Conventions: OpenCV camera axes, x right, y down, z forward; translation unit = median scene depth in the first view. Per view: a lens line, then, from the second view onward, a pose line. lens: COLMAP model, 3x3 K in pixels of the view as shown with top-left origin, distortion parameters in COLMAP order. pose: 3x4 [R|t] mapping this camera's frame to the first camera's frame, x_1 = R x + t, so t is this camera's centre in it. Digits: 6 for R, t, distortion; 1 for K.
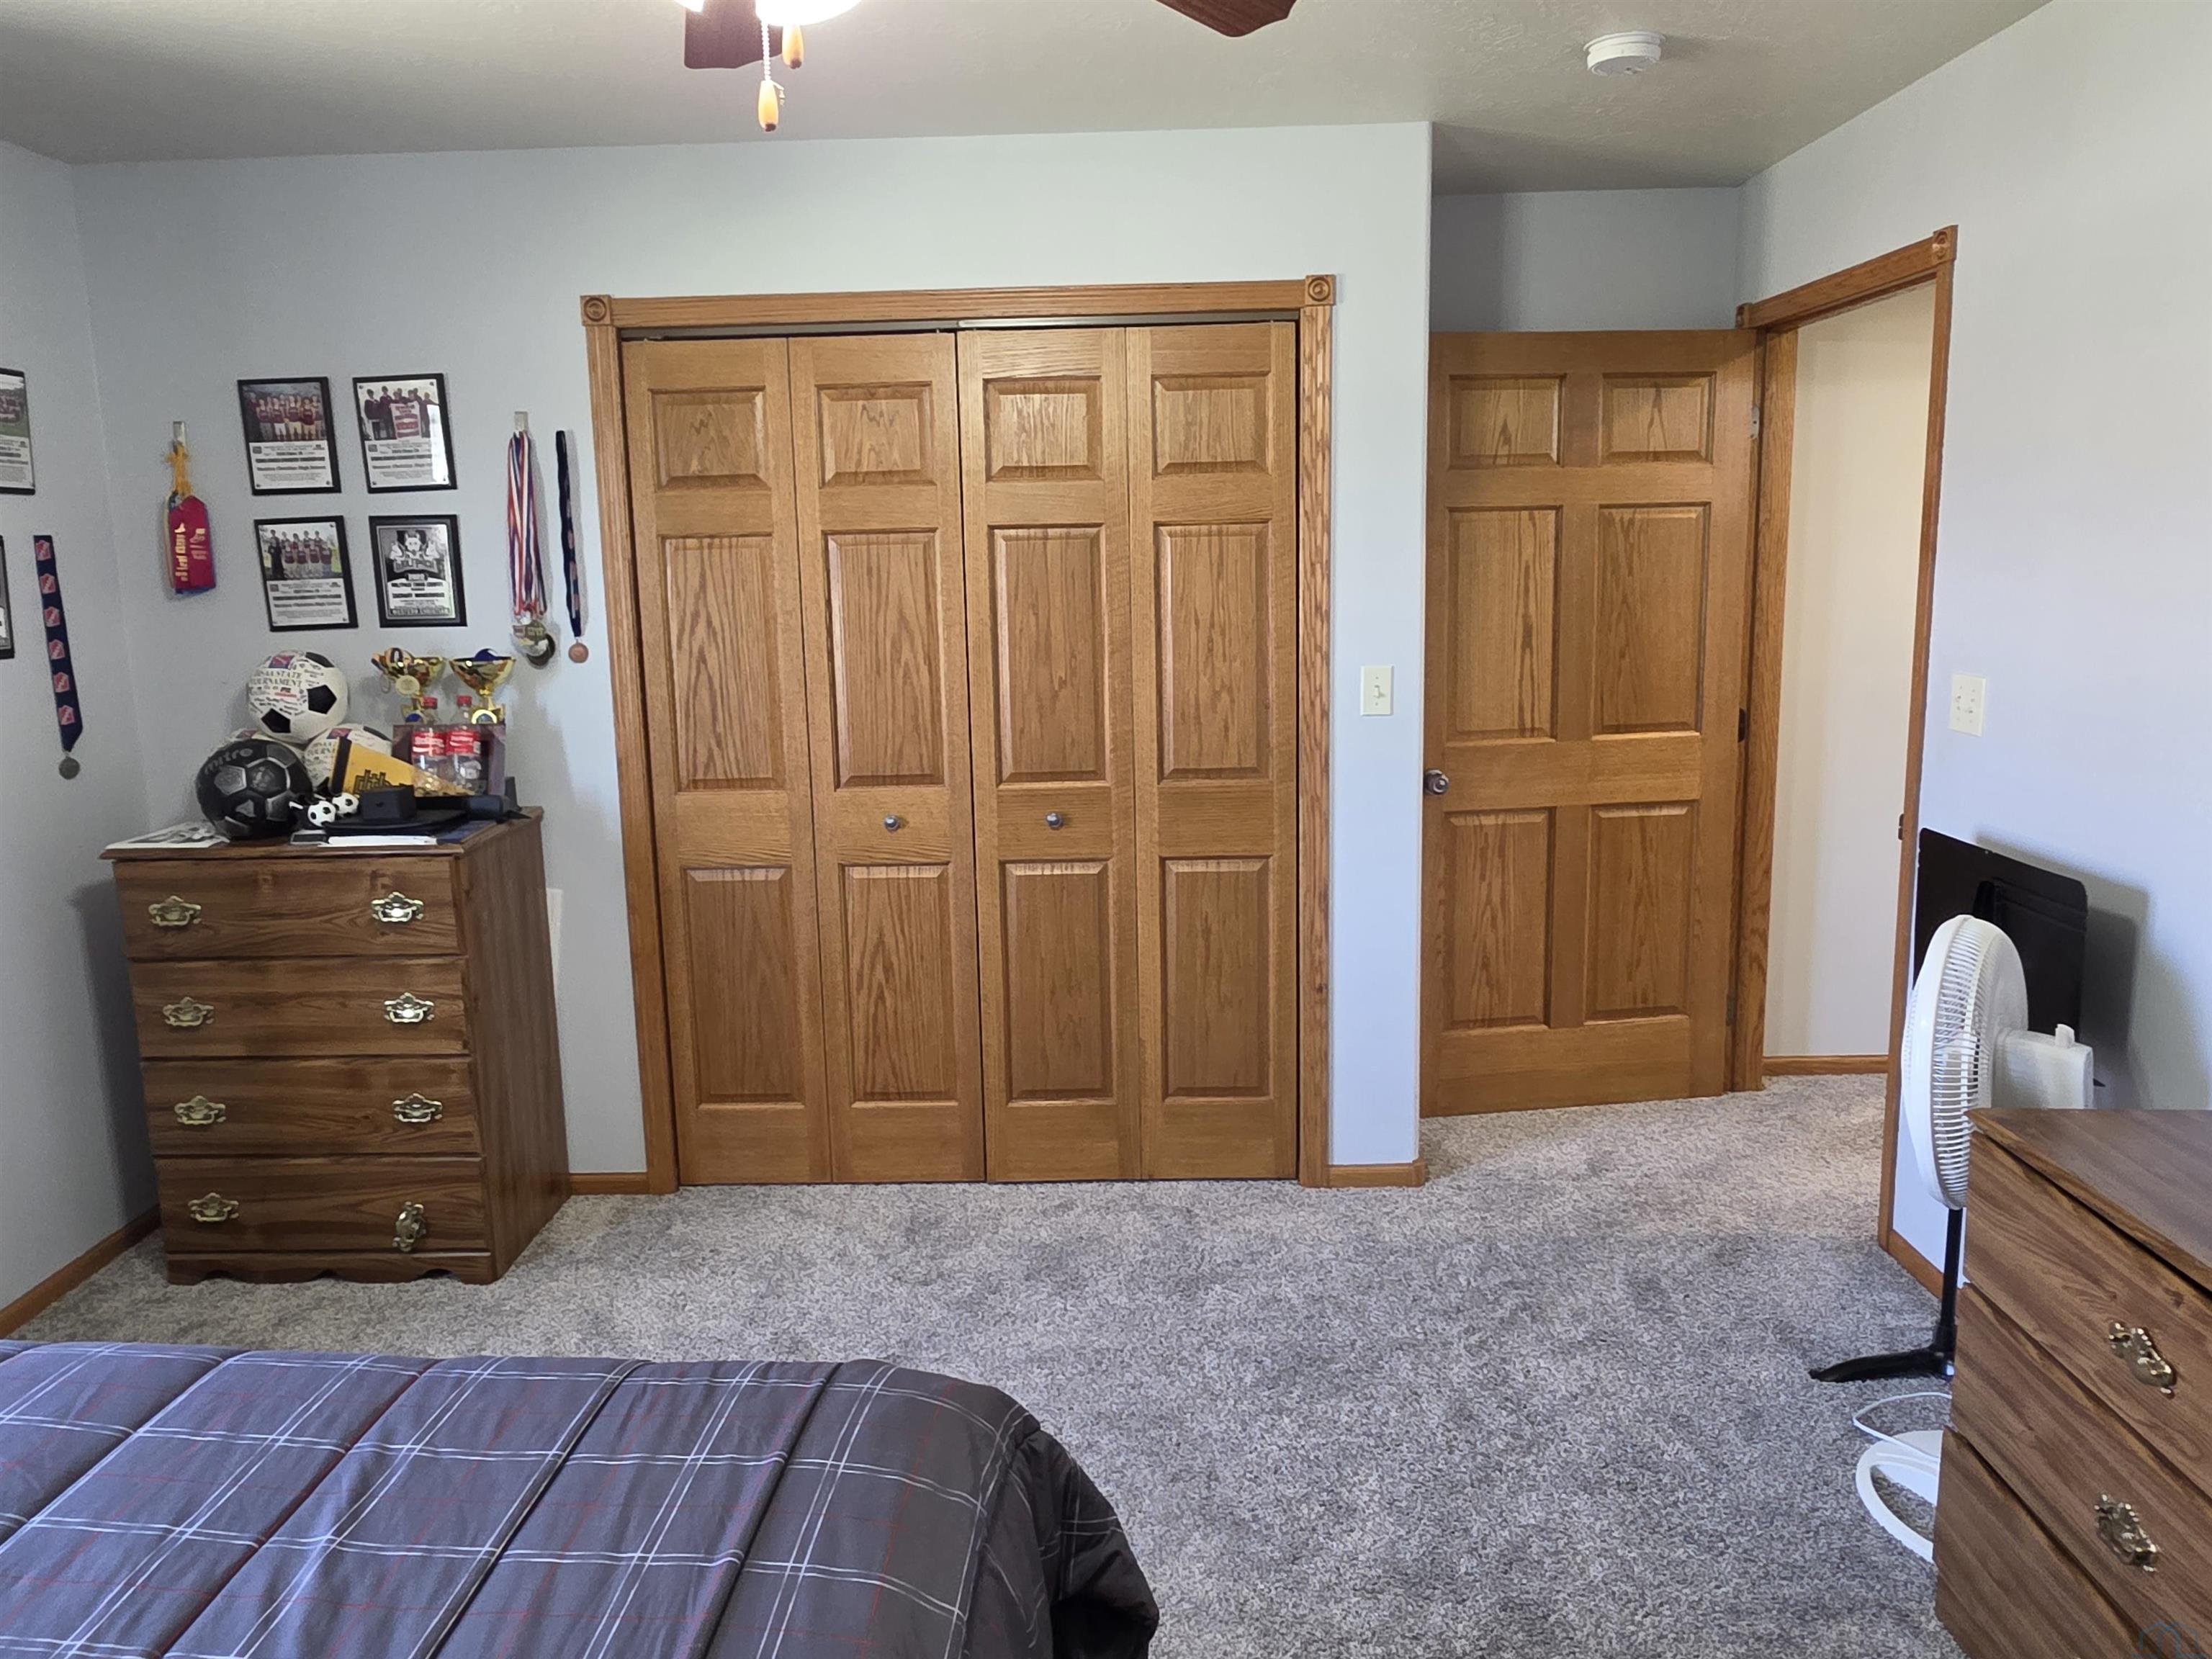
lens RADIAL K [[1446.5, 0, 1106.0], [0, 1446.5, 829.5], [0, 0, 1]] dist [-0.003897, 0.000207]
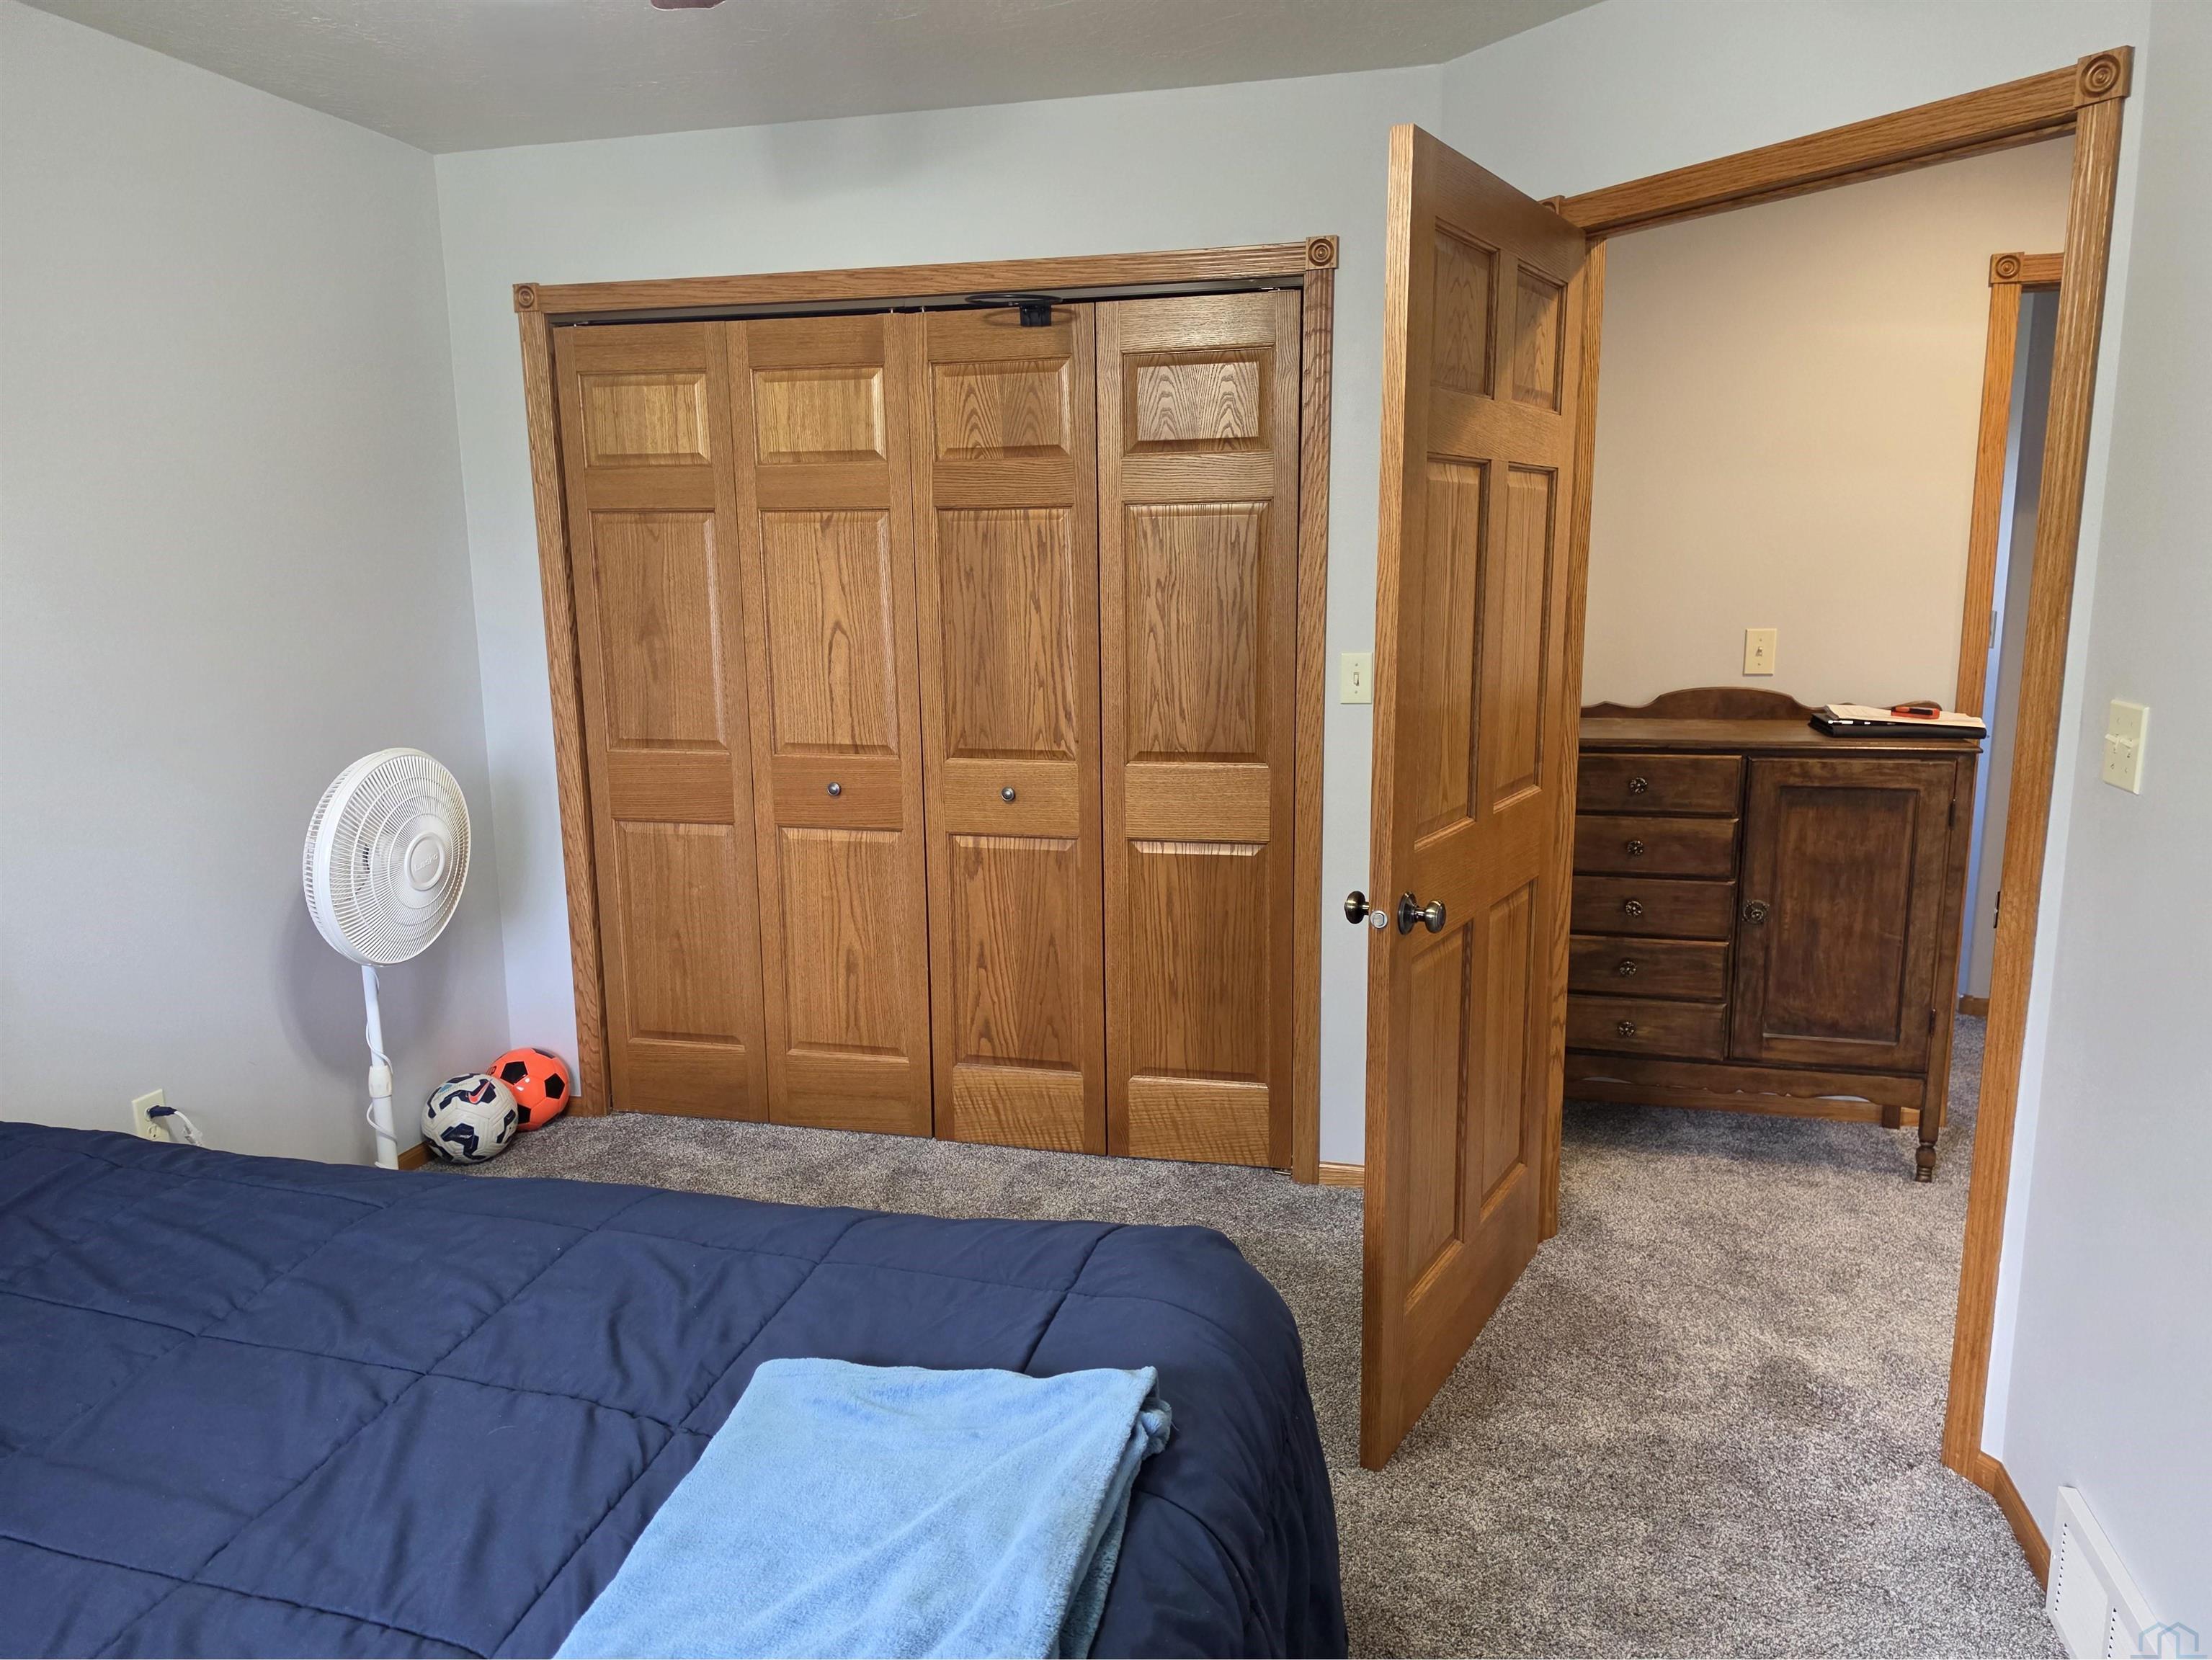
lens RADIAL K [[1478.1, 0, 1106.0], [0, 1478.1, 830.0], [0, 0, 1]] dist [0.085569, -0.000642]
pose [[0.974124, 0.050731, -0.220247, 0.221893], [-0.047602, 0.998676, 0.019495, -0.004325], [0.220944, -0.008506, 0.975249, -0.002830]]
